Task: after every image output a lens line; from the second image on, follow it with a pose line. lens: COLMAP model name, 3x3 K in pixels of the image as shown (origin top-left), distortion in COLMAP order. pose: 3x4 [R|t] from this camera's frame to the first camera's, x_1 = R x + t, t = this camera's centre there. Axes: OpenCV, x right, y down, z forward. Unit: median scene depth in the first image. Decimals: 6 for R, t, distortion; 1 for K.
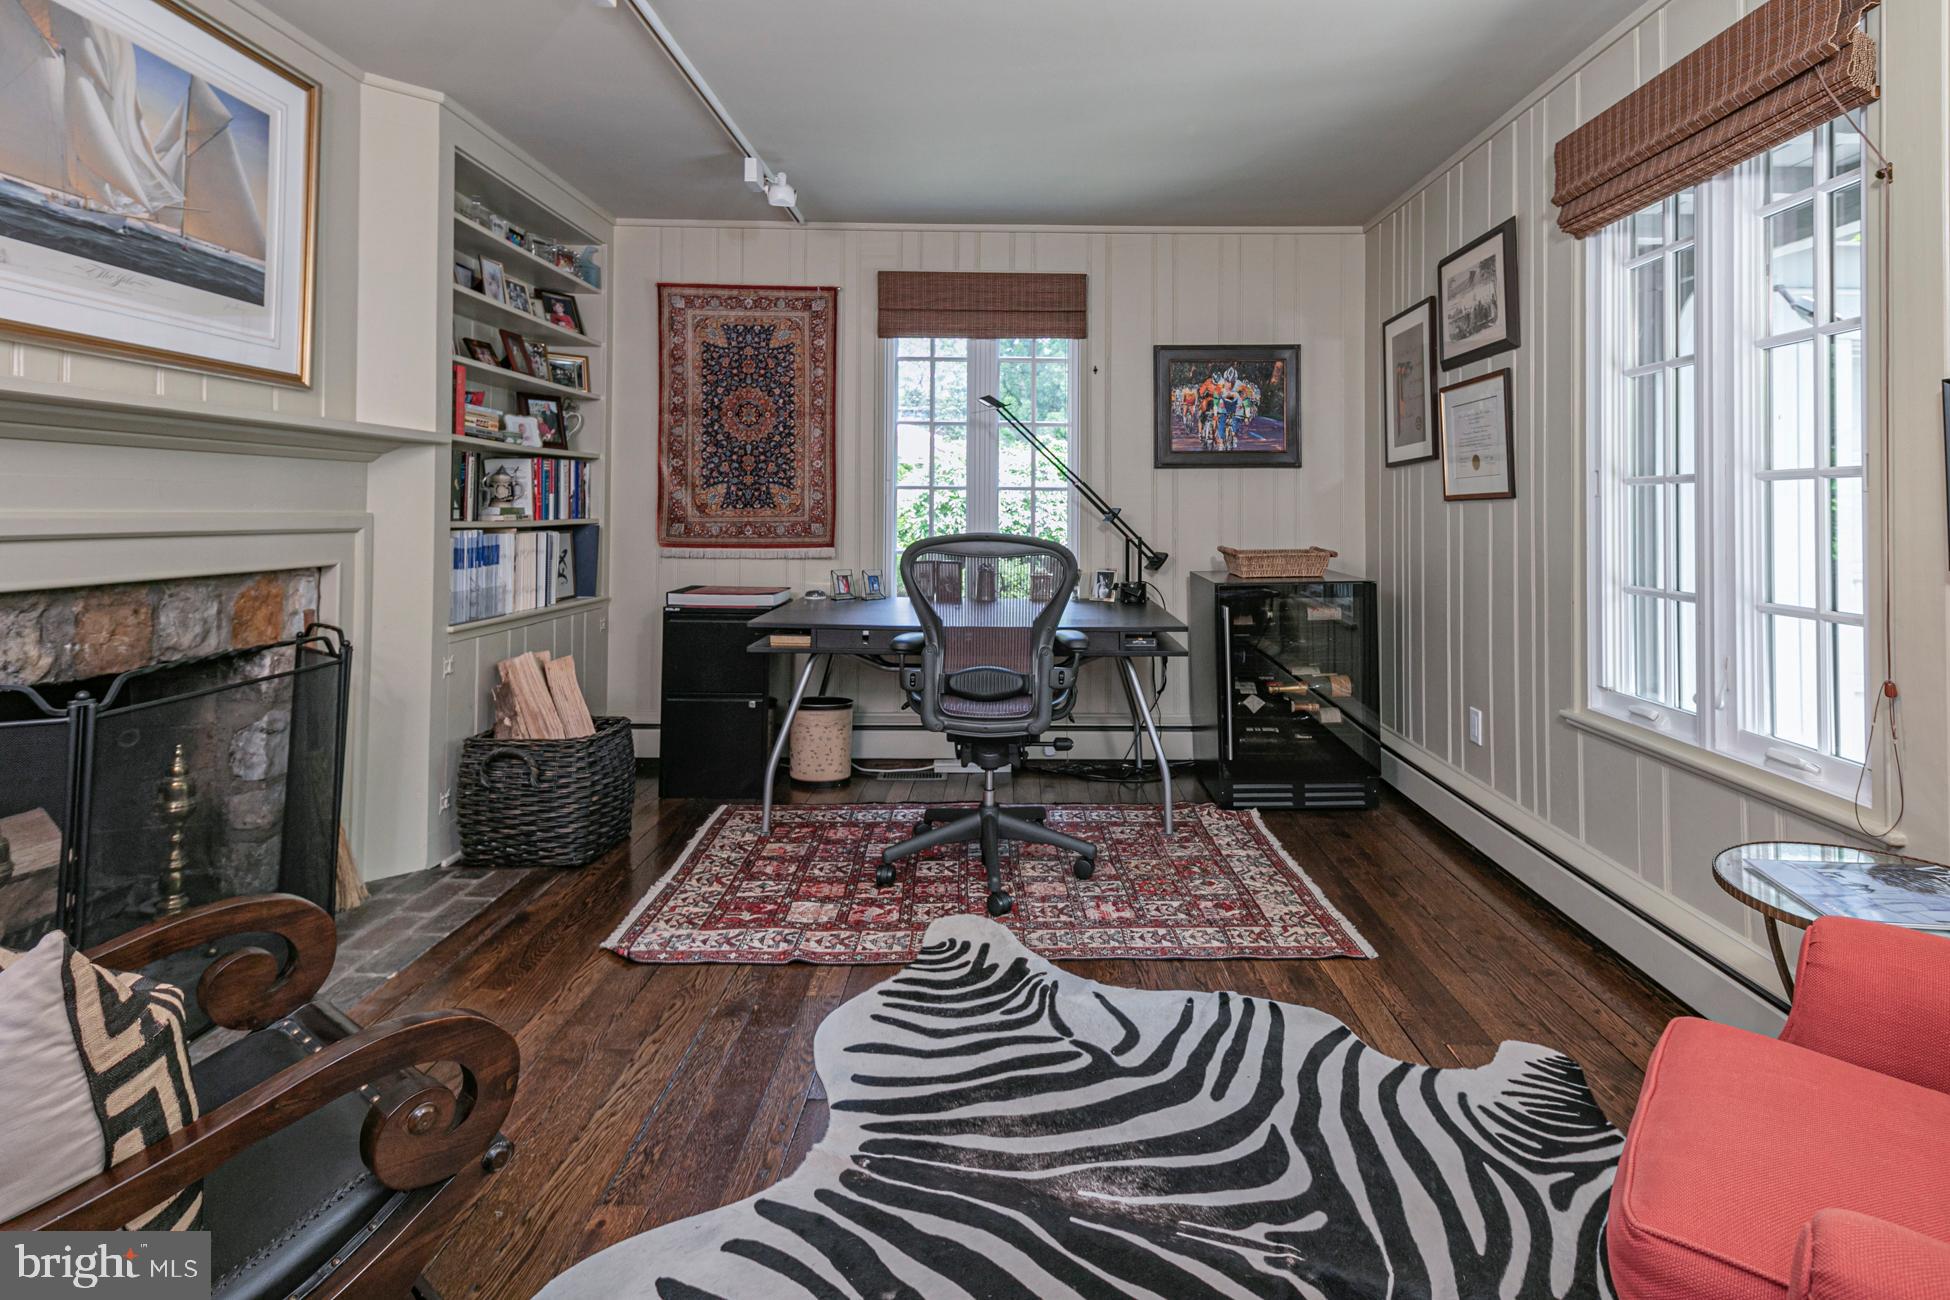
lens RADIAL K [[943.9, 0, 1002.6], [0, 943.9, 502.1], [0, 0, 1]] dist [0.023643, -0.003208]
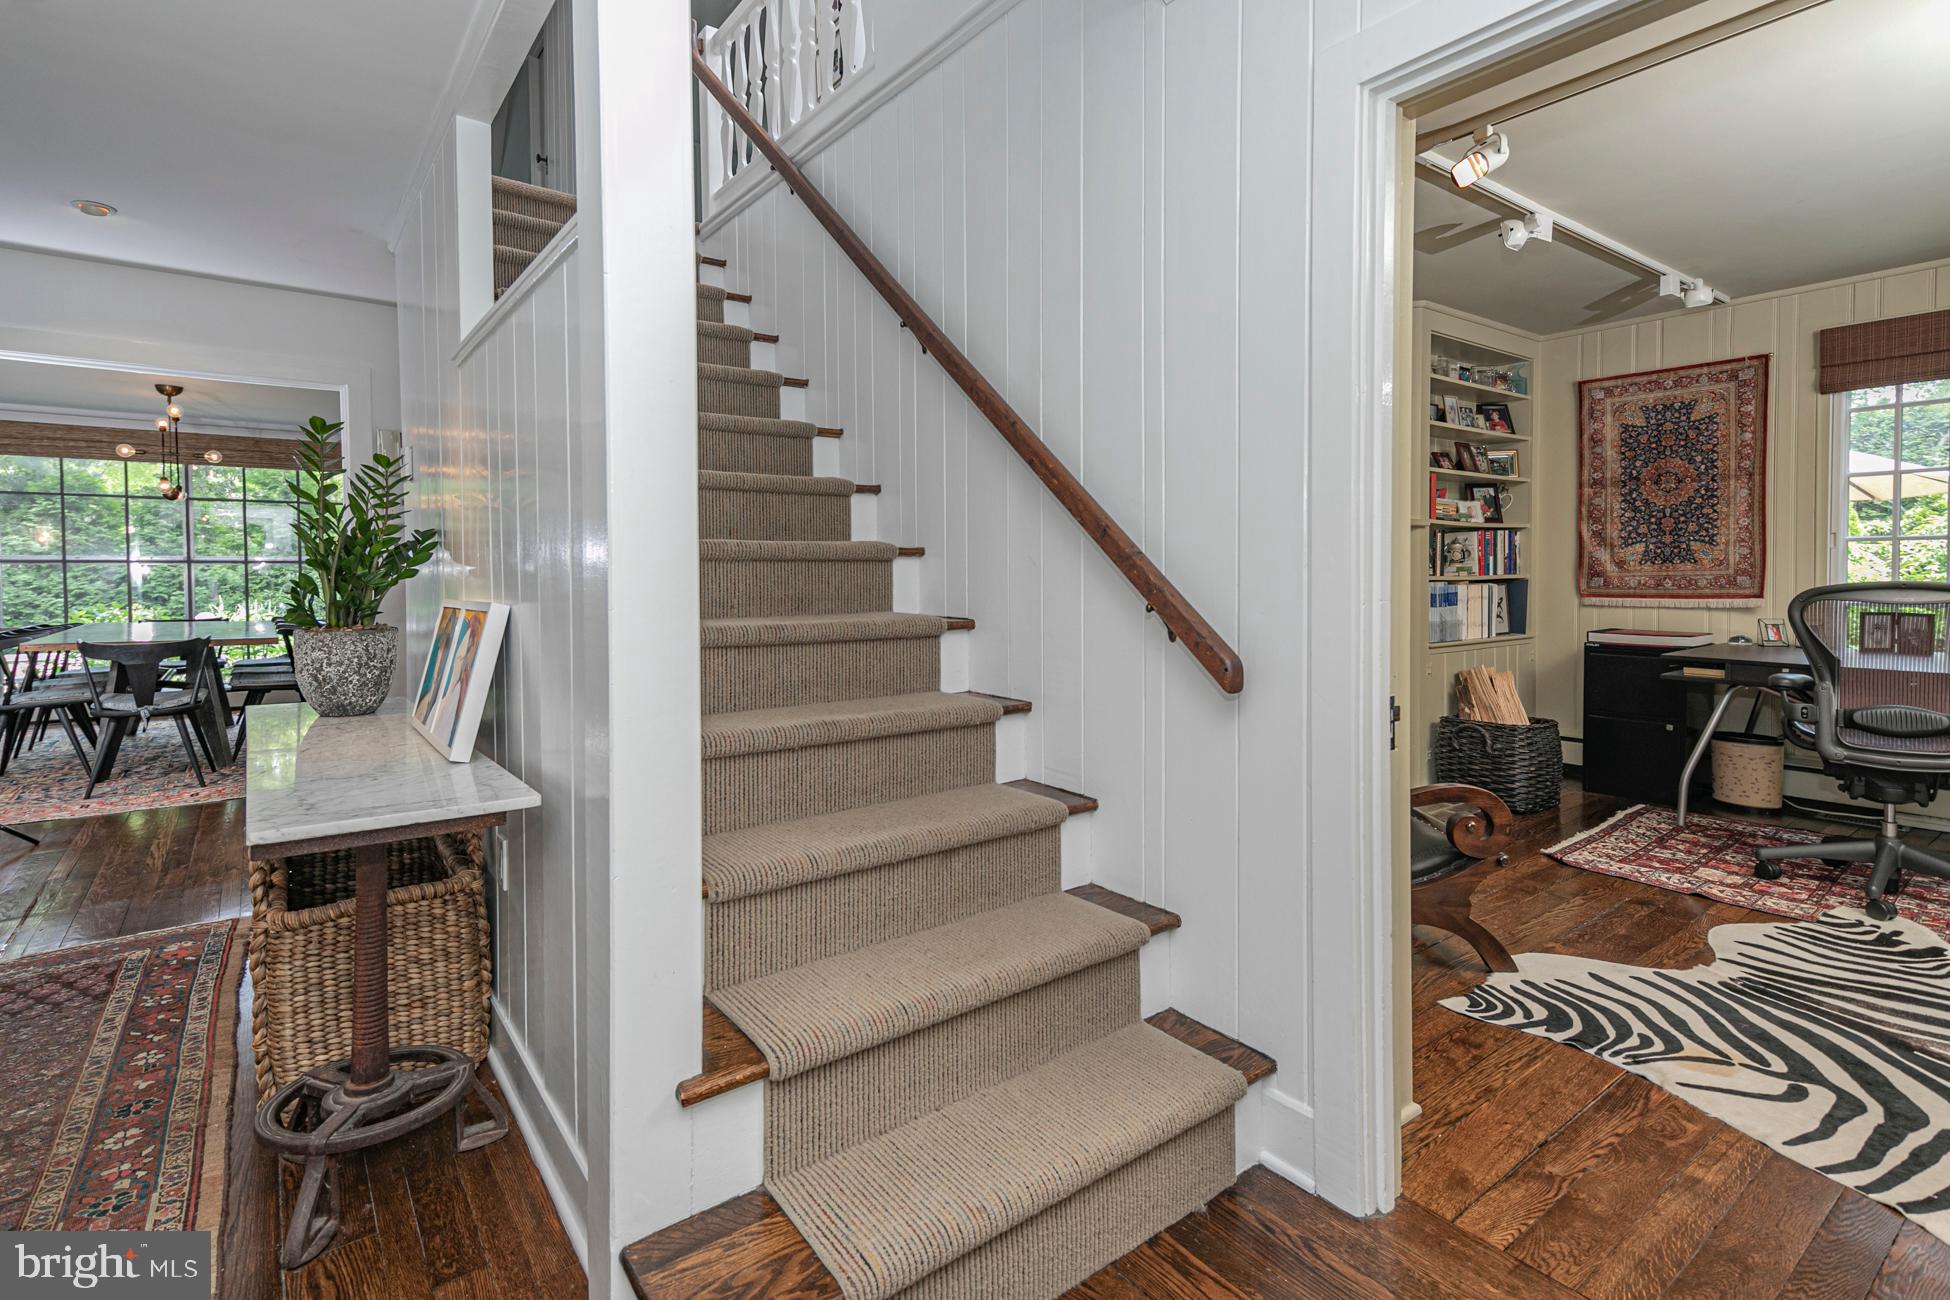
lens RADIAL K [[943.9, 0, 976.2], [0, 943.9, 596.8], [0, 0, 1]] dist [0.023643, -0.003208]
pose [[0.611926, 0.006116, -0.790891, 0.144993], [0.021484, 0.999473, 0.024352, 0.000405], [0.790623, -0.031893, 0.611472, -0.402986]]
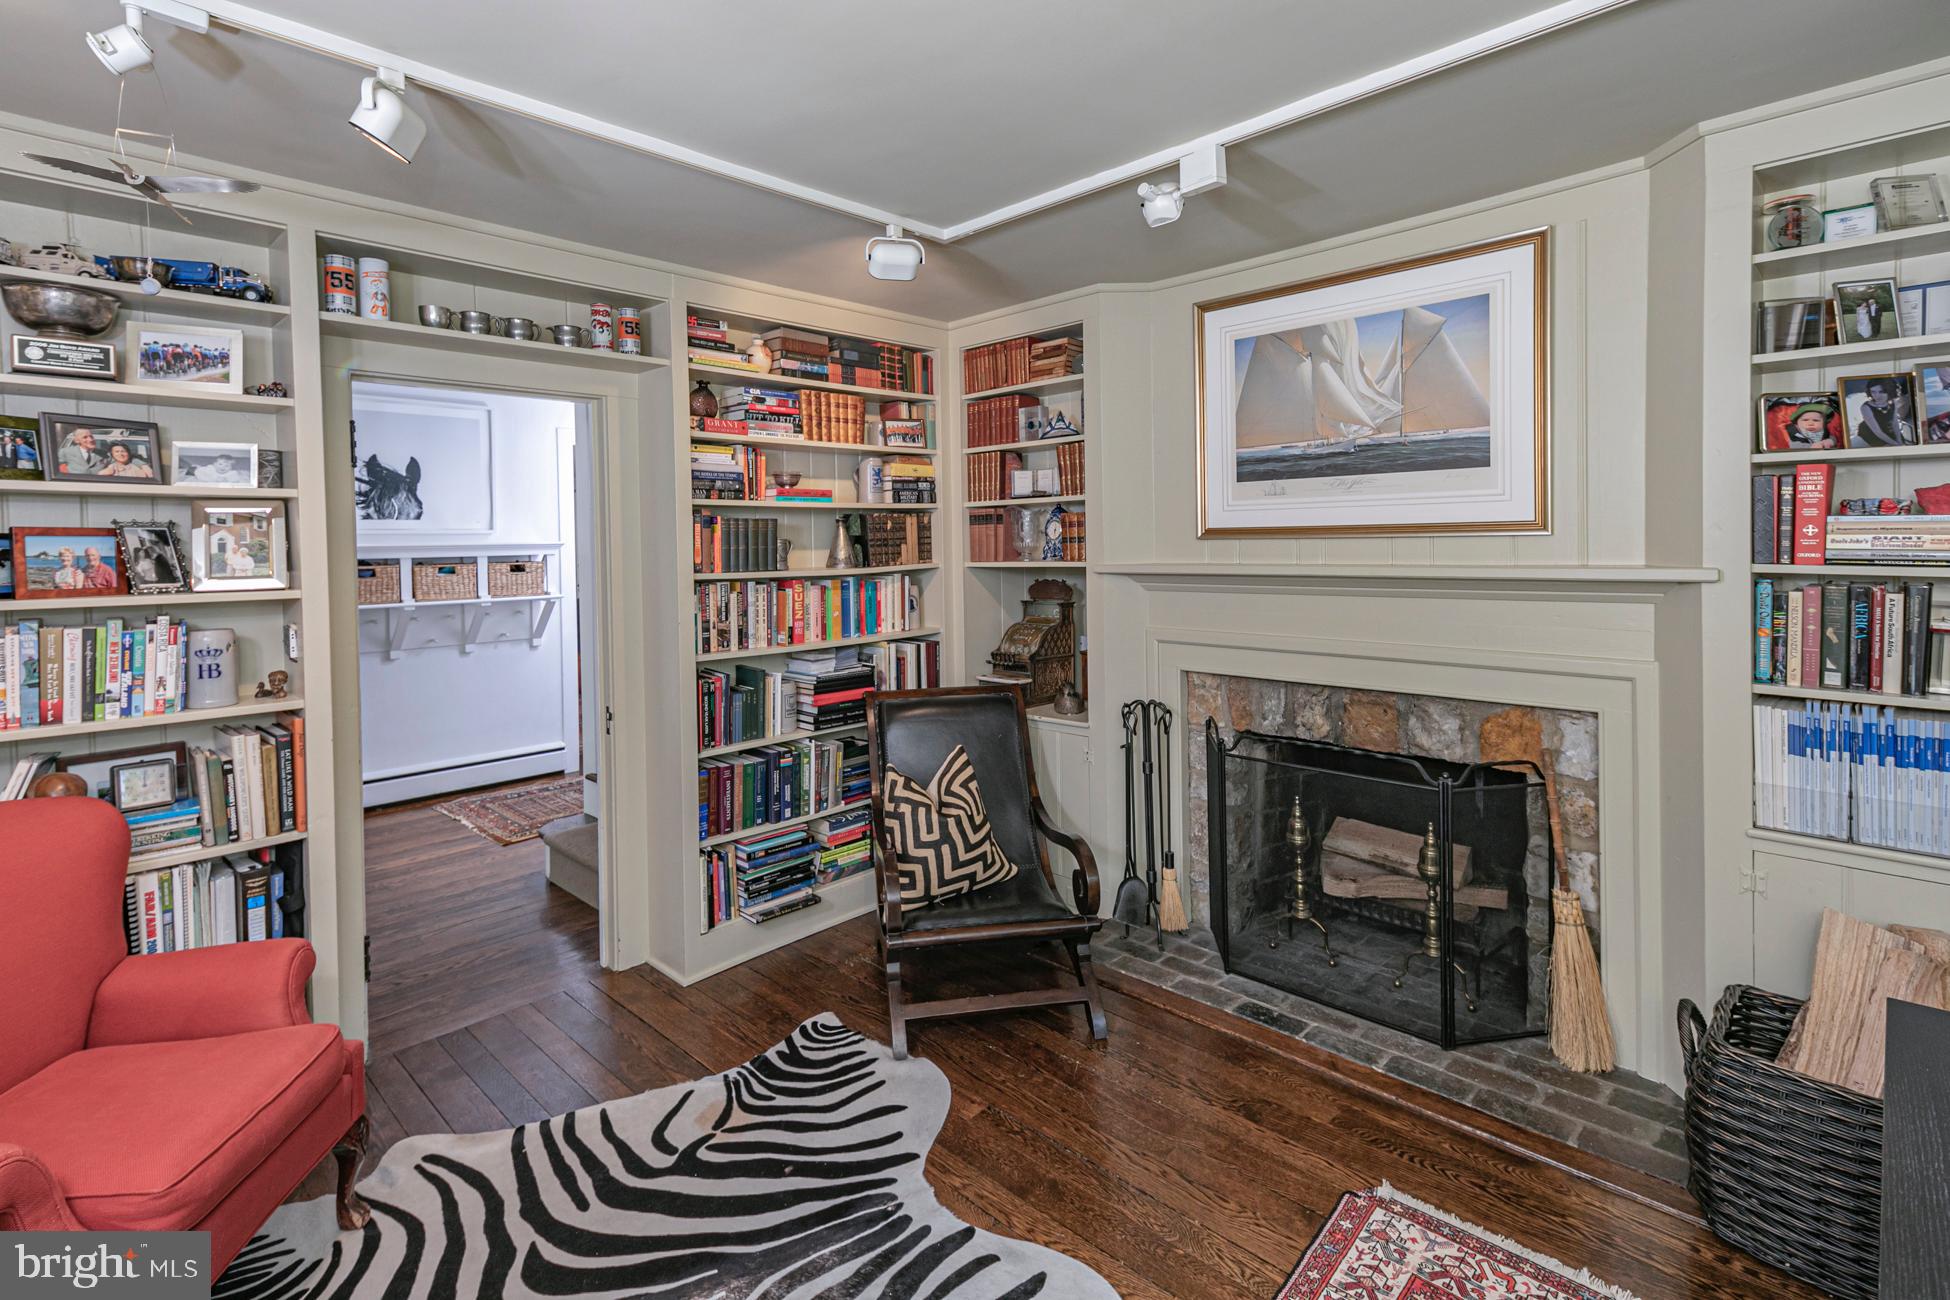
lens RADIAL K [[943.9, 0, 960.2], [0, 943.9, 567.4], [0, 0, 1]] dist [0.023643, -0.003208]
pose [[-0.704389, 0.022261, -0.709465, 0.291239], [0.014562, 0.999751, 0.016911, -0.073193], [0.709665, 0.001581, -0.704537, 0.860796]]
